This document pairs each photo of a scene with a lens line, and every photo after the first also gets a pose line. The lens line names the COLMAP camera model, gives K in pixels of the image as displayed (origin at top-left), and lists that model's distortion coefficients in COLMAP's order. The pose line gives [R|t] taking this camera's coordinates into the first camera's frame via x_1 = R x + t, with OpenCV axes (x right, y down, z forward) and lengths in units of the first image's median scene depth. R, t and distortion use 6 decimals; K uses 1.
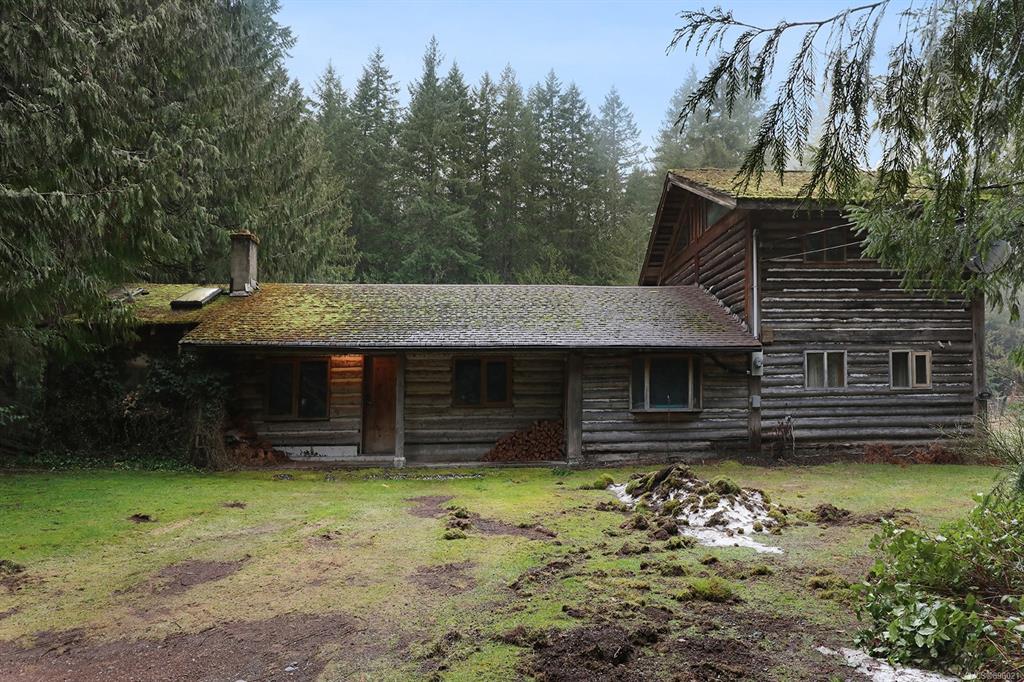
lens RADIAL K [[698.5, 0, 513.9], [0, 698.5, 394.7], [0, 0, 1]] dist [0.000014, -0.001101]
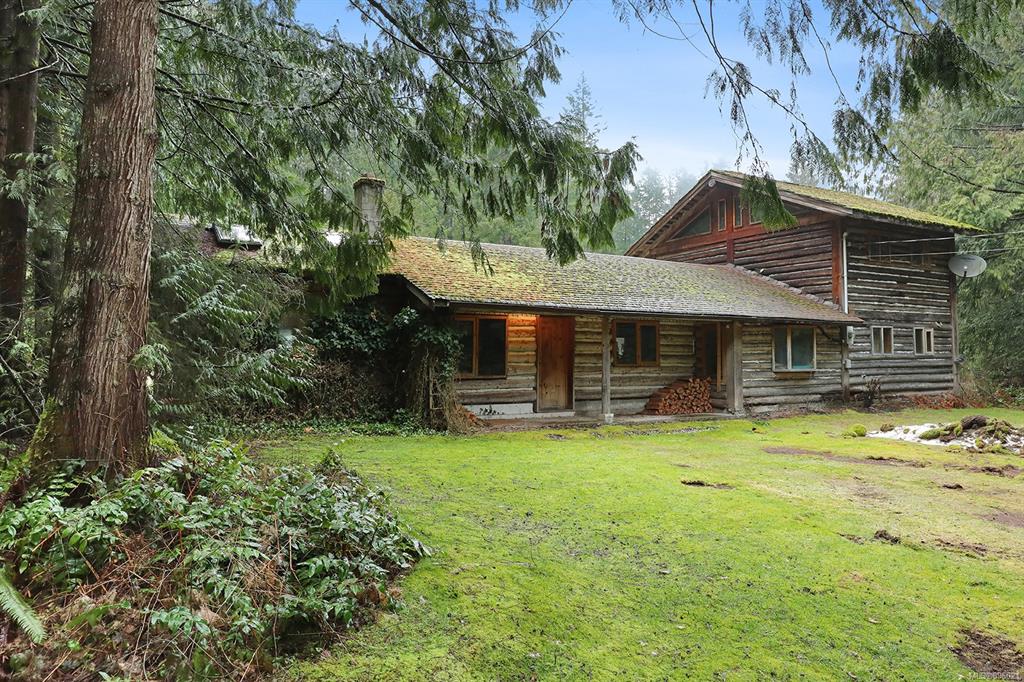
lens RADIAL K [[648.7, 0, 511.5], [0, 648.7, 340.2], [0, 0, 1]] dist [-0.001189, 0.000069]
pose [[0.905076, 0.019890, 0.424784, -0.731975], [-0.019292, 0.999798, -0.005711, -0.014902], [-0.424811, -0.003026, 0.905277, 0.164806]]
